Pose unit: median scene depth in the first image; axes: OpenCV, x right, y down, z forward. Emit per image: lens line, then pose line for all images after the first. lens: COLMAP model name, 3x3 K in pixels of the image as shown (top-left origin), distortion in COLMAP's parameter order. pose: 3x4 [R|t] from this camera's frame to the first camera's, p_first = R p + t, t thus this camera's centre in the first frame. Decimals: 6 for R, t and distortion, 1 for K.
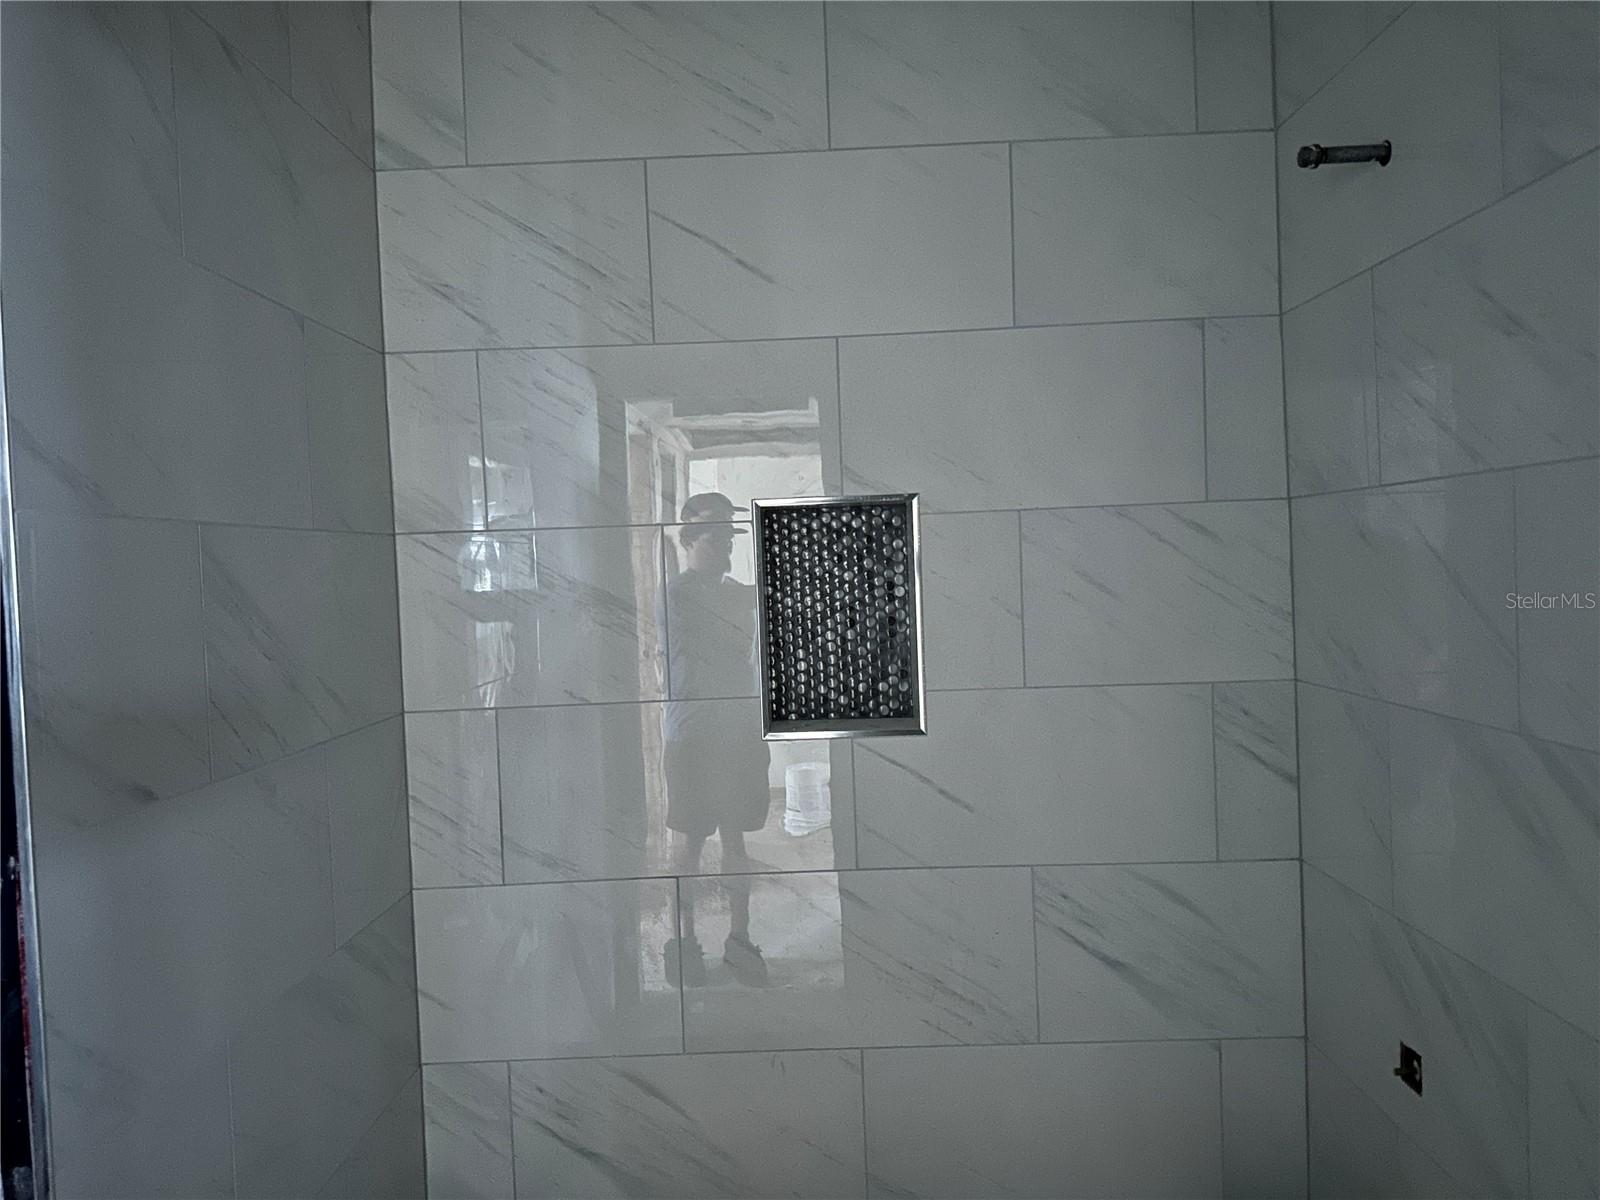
lens RADIAL K [[1138.2, 0, 787.6], [0, 1138.2, 593.7], [0, 0, 1]] dist [0.050535, -0.043086]
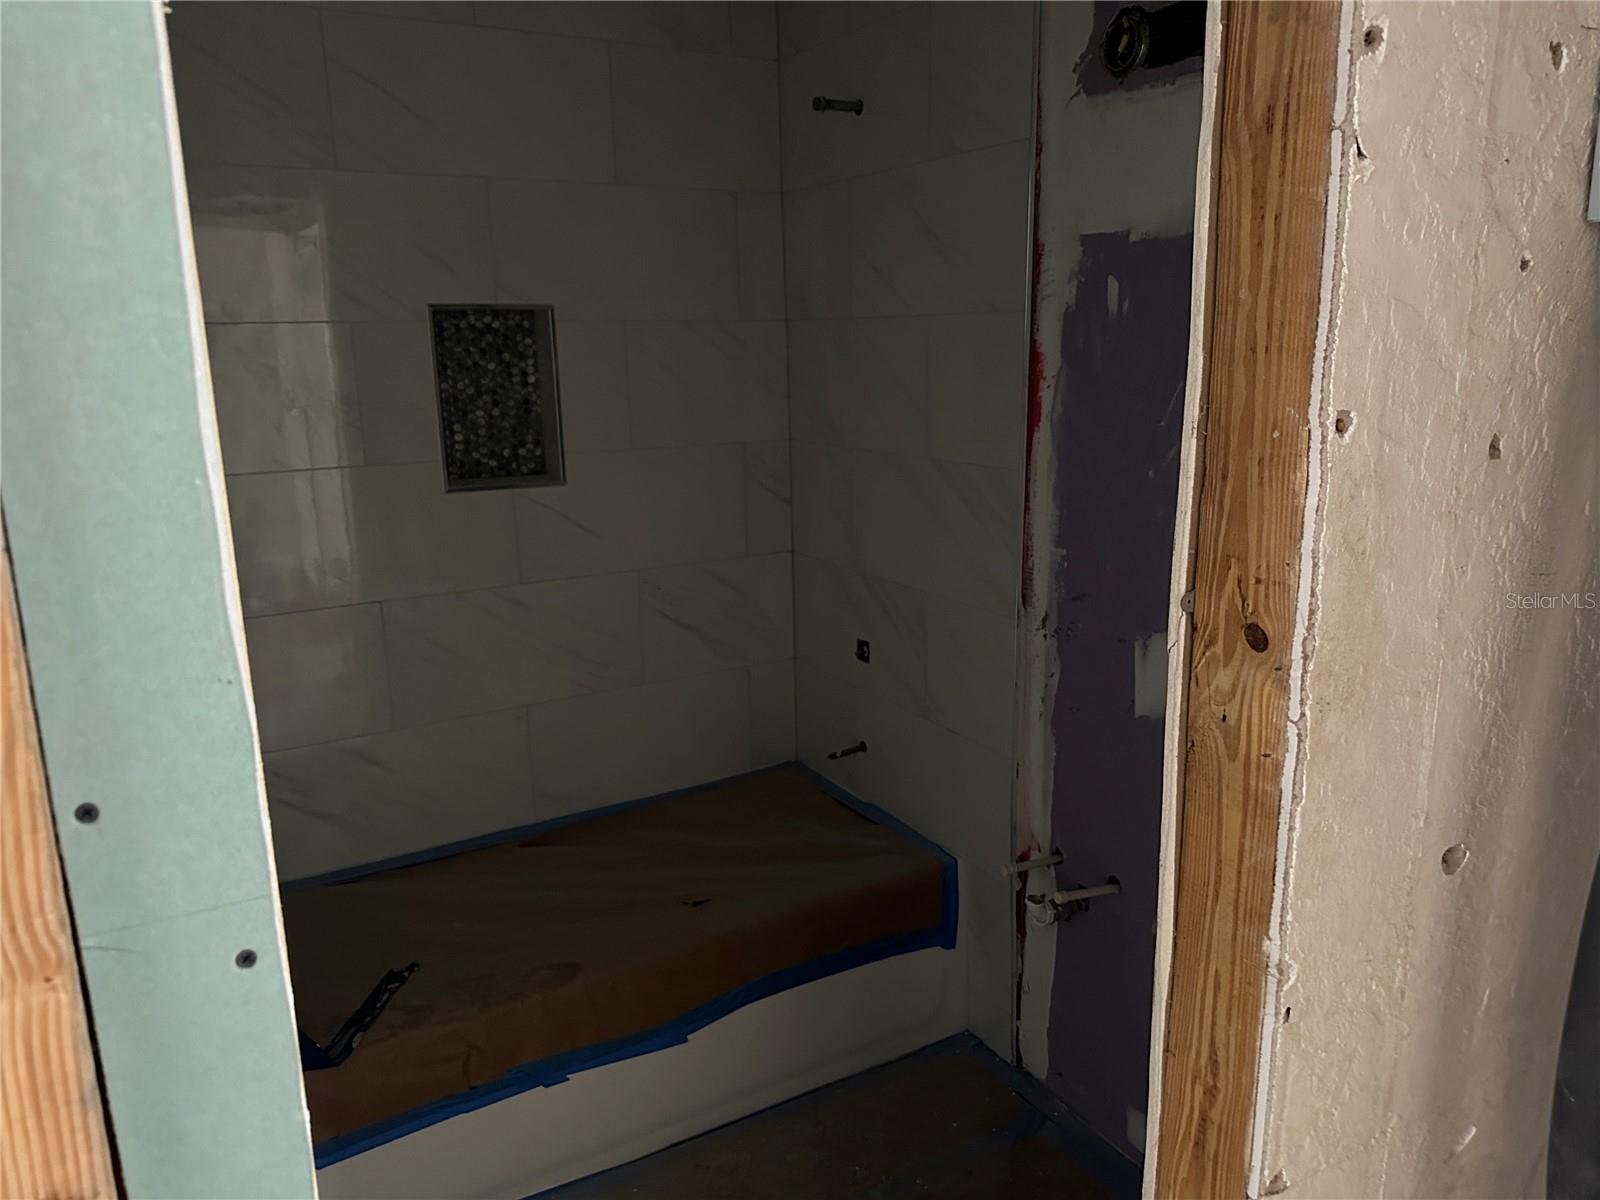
lens RADIAL K [[1138.2, 0, 833.3], [0, 1138.2, 612.1], [0, 0, 1]] dist [0.050535, -0.043086]
pose [[0.842461, -0.101281, 0.529152, -0.339186], [-0.012112, 0.978362, 0.206544, -0.016032], [-0.538621, -0.180415, 0.823005, -0.338624]]
